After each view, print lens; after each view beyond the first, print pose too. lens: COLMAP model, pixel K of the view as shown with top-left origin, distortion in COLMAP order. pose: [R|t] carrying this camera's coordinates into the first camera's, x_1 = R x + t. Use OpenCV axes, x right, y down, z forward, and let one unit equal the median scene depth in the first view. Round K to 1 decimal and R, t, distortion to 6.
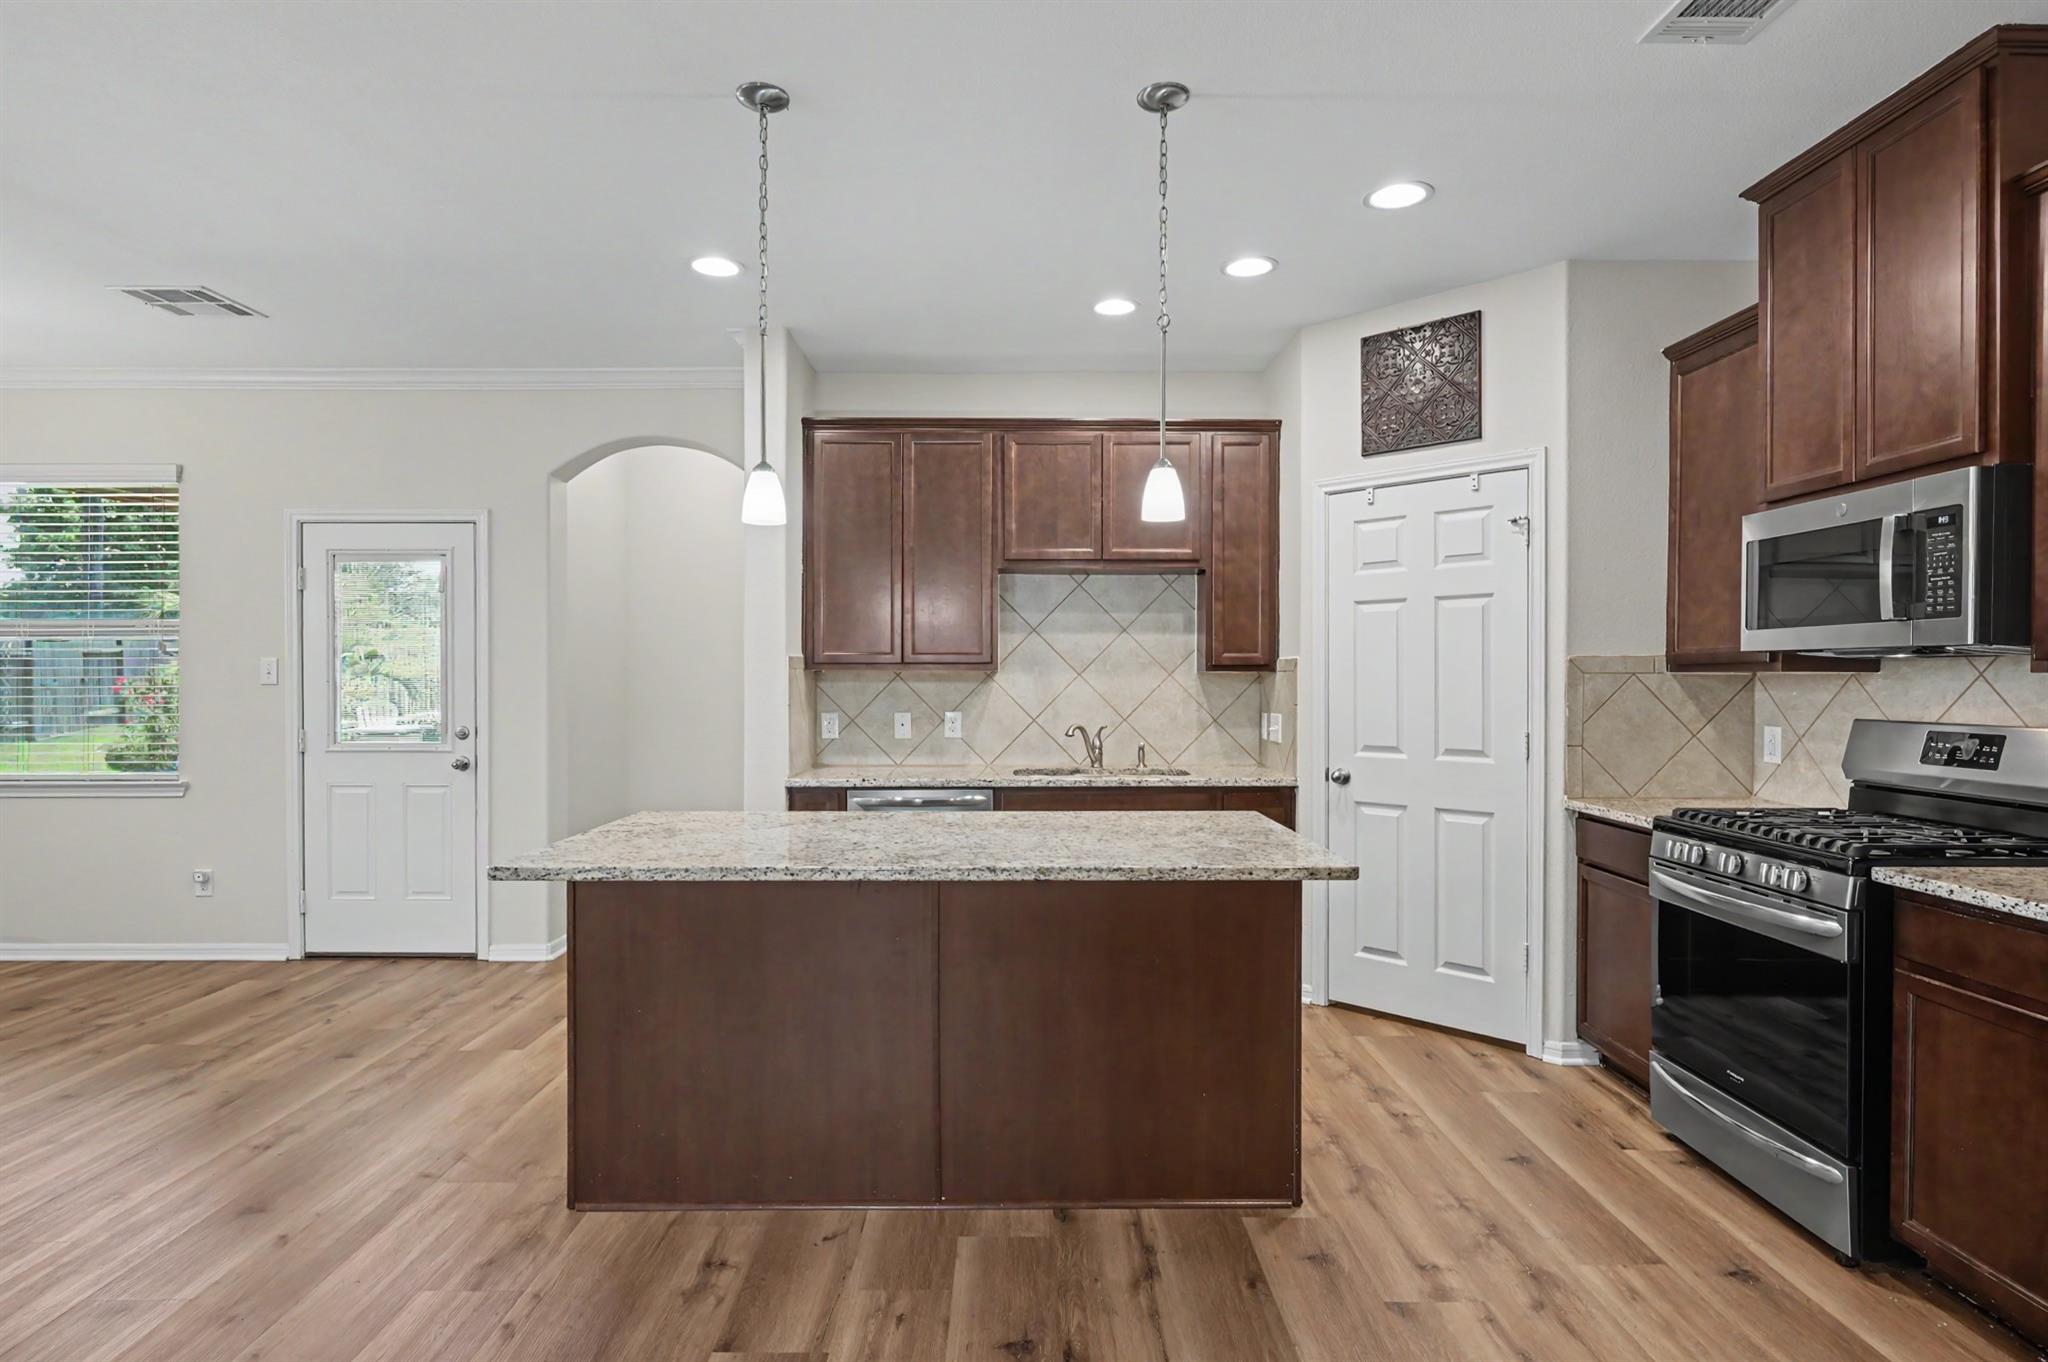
lens RADIAL K [[1077.9, 0, 1010.5], [0, 1077.9, 681.8], [0, 0, 1]] dist [0.006552, -0.001417]
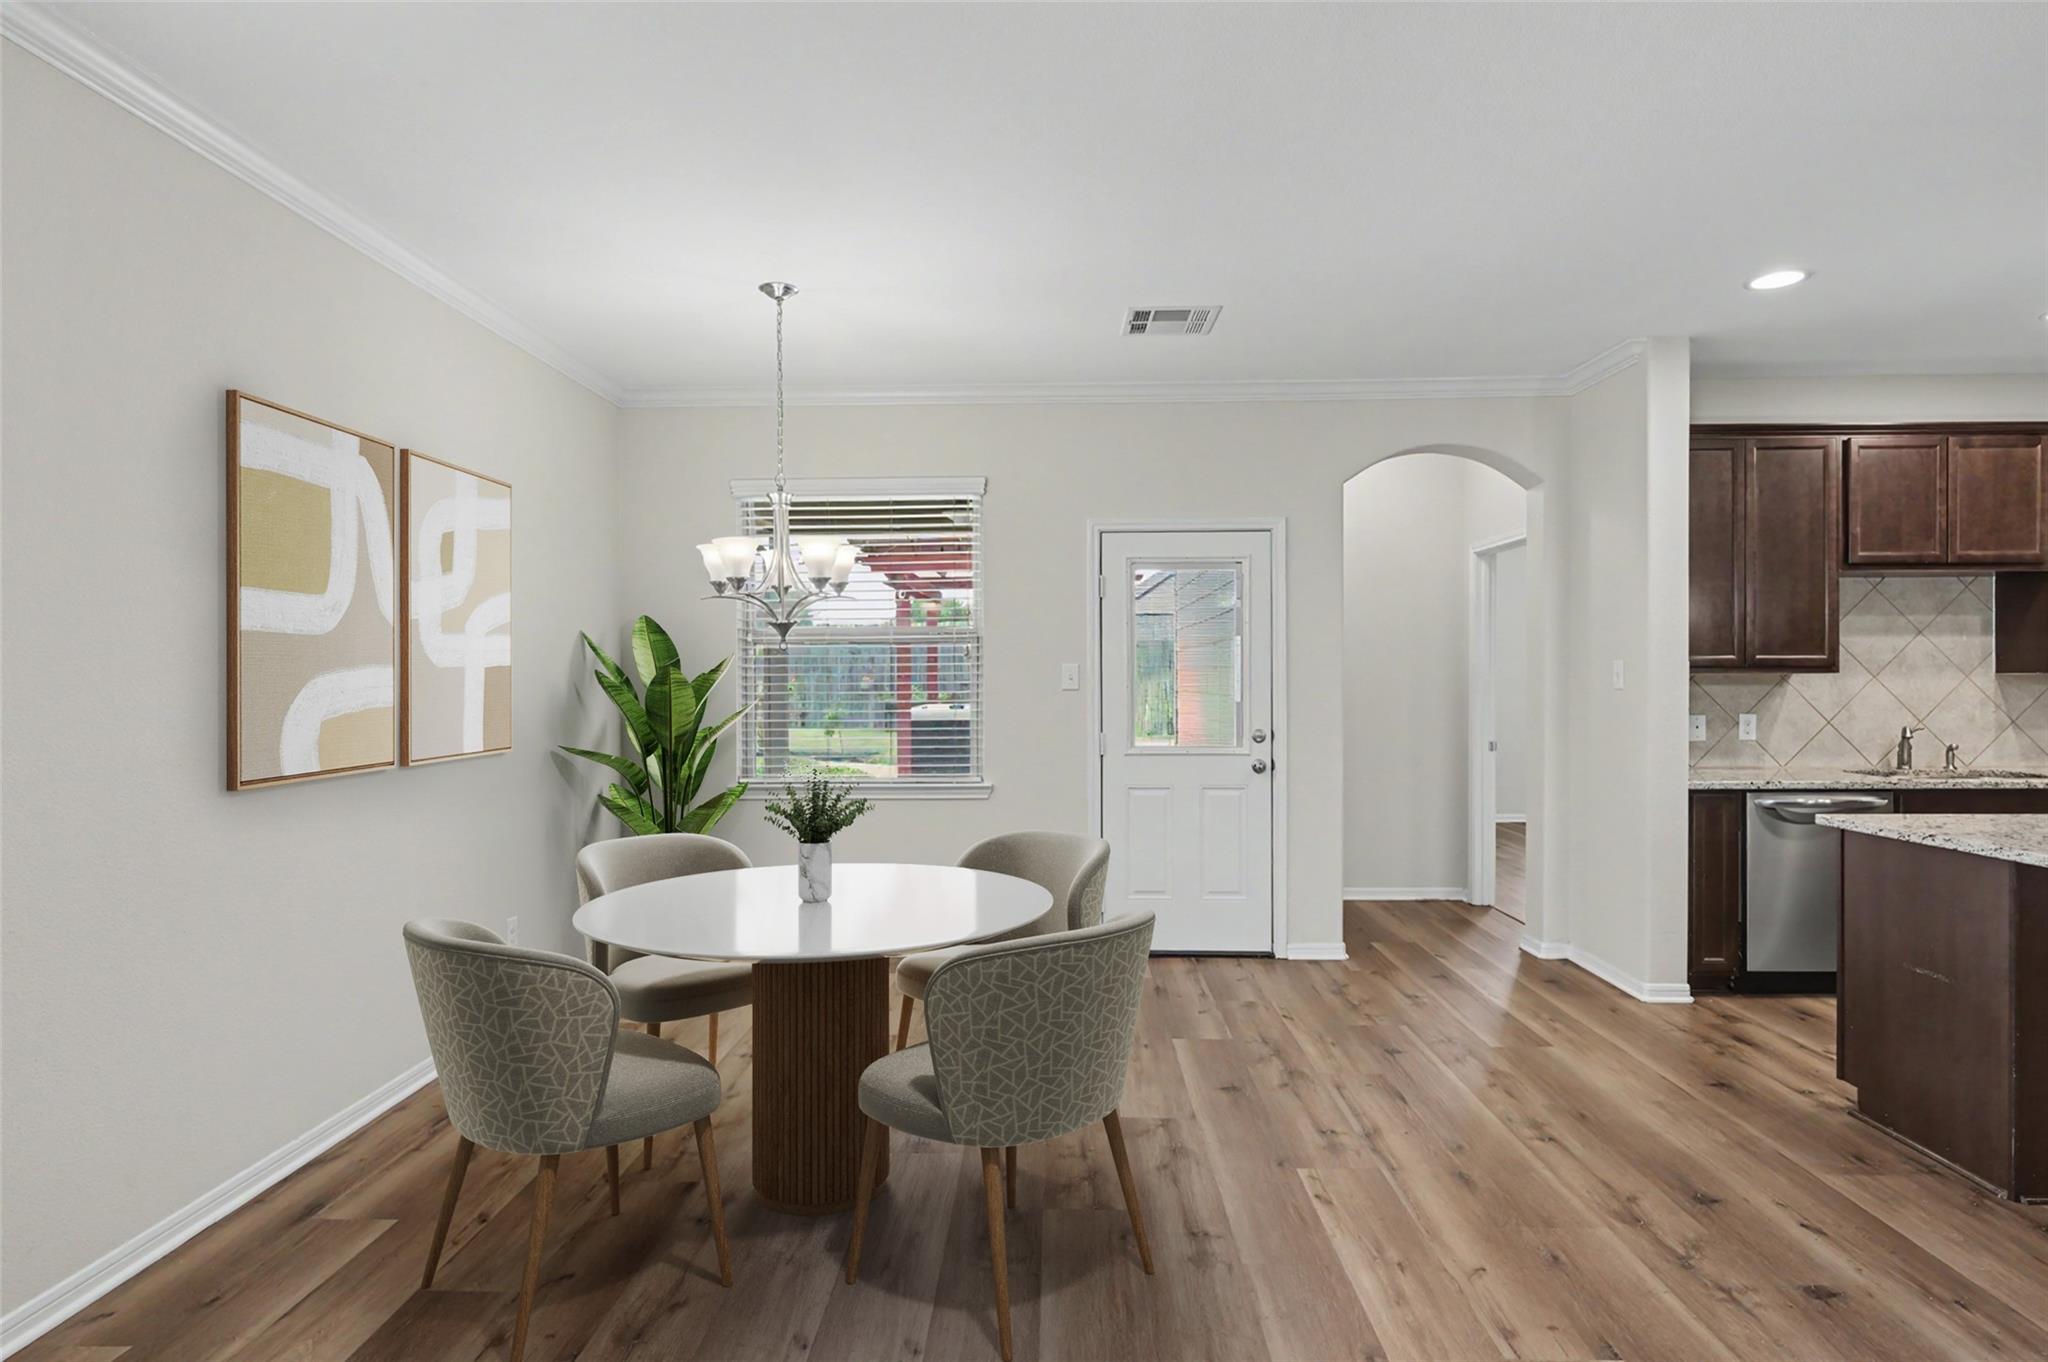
lens RADIAL K [[1077.9, 0, 1028.8], [0, 1077.9, 685.1], [0, 0, 1]] dist [0.006552, -0.001417]
pose [[0.999755, -0.004150, -0.021732, -0.721077], [0.004278, 0.999974, 0.005840, -0.008491], [0.021707, -0.005932, 0.999747, -0.027524]]
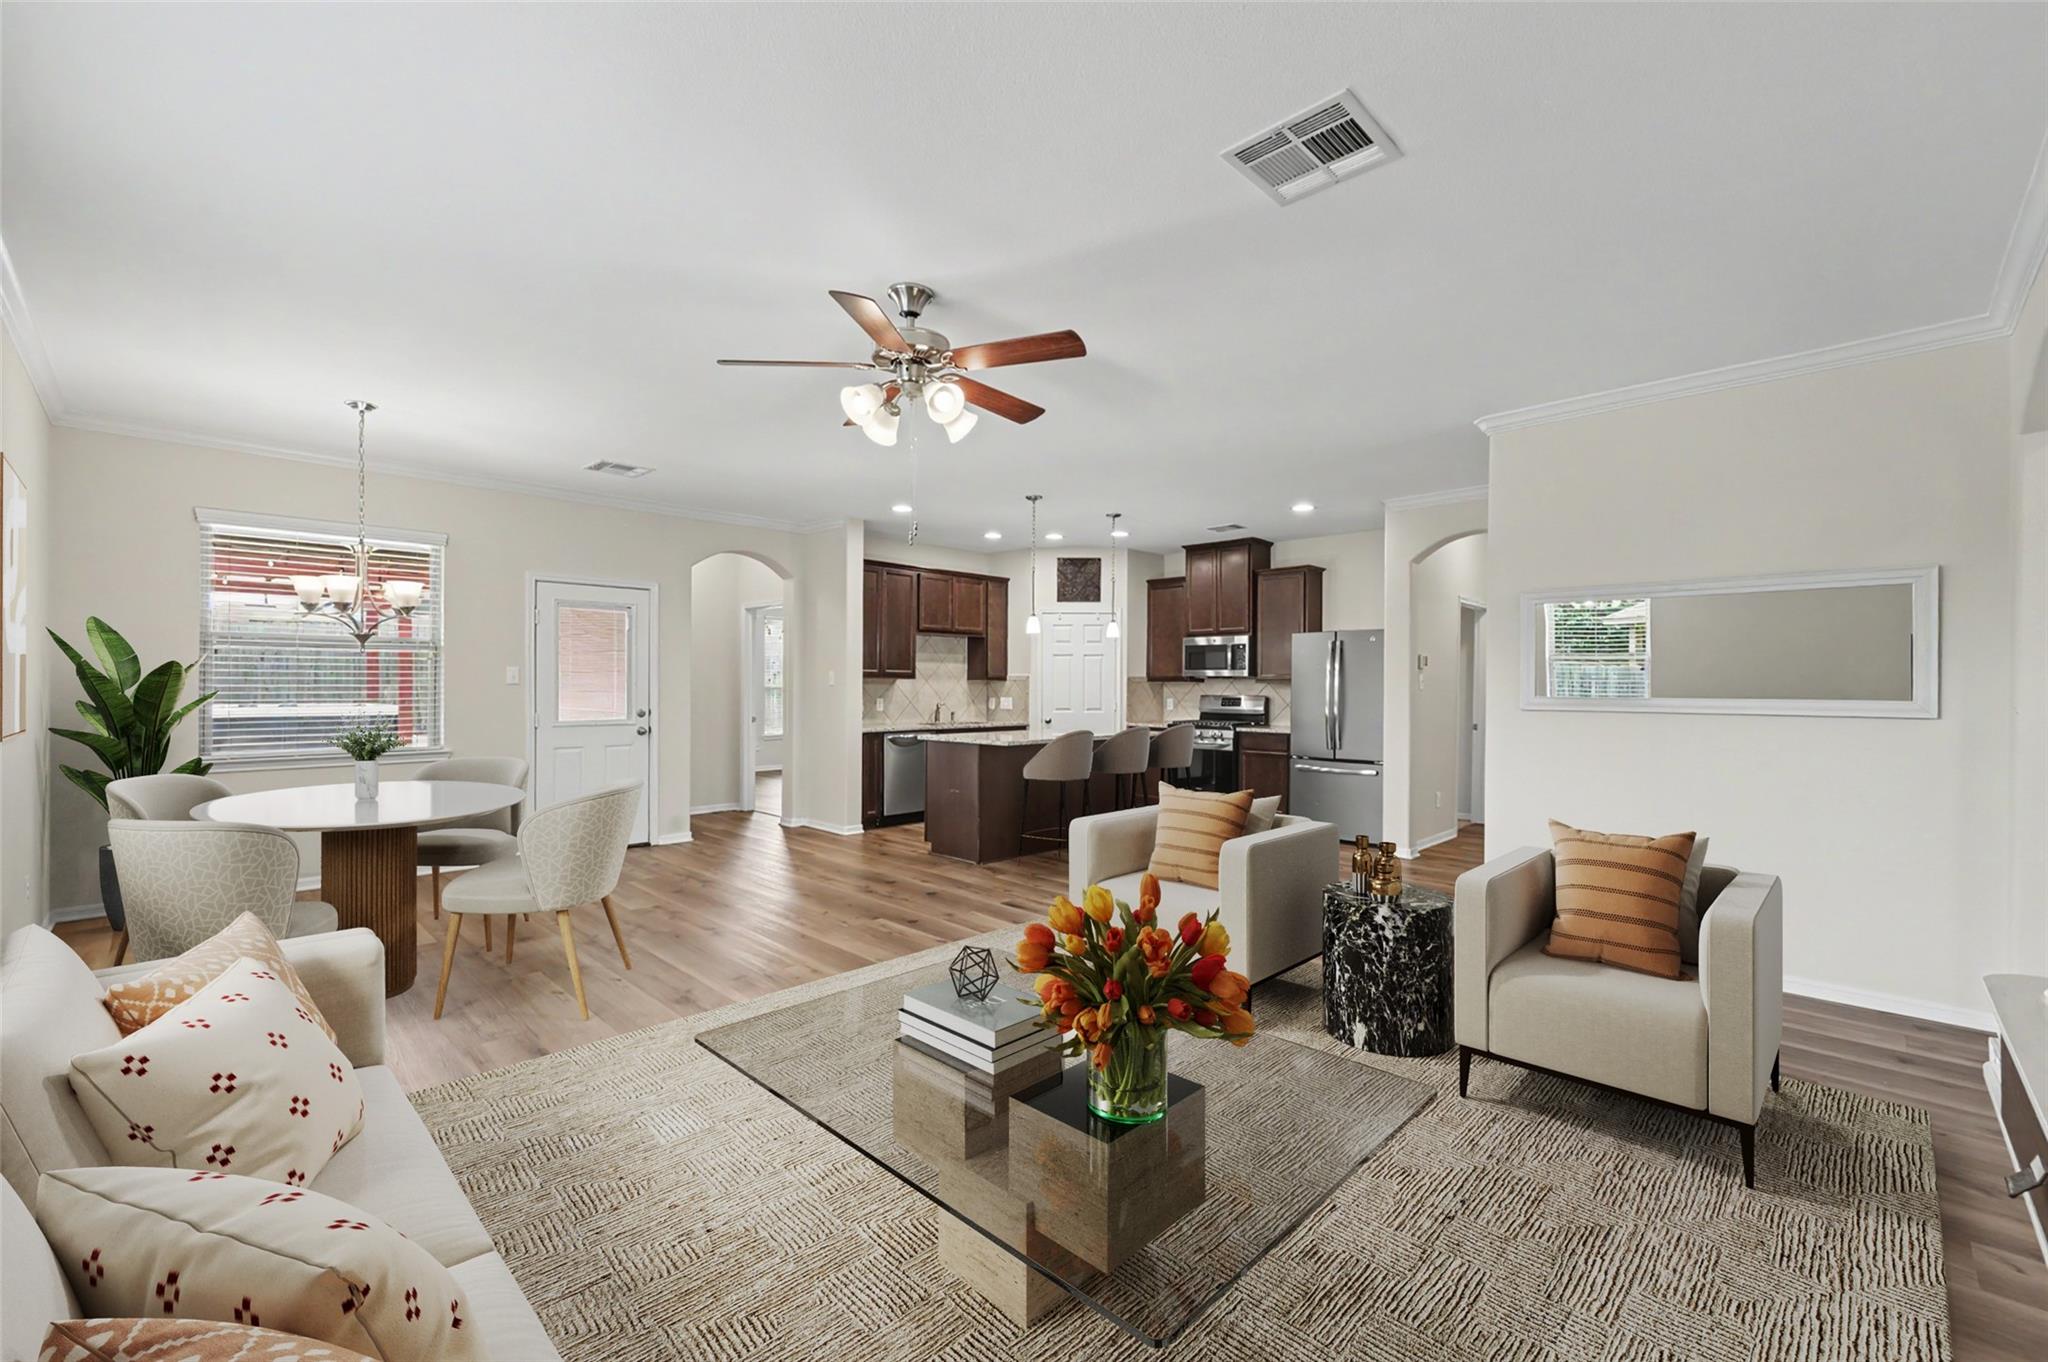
lens RADIAL K [[854.5, 0, 1024.5], [0, 854.5, 689.1], [0, 0, 1]] dist [-0.002803, -0.000241]
pose [[0.703582, -0.000039, 0.710614, -1.064270], [-0.001375, 0.999998, 0.001417, 0.007023], [-0.710612, -0.001975, 0.703581, -0.382374]]
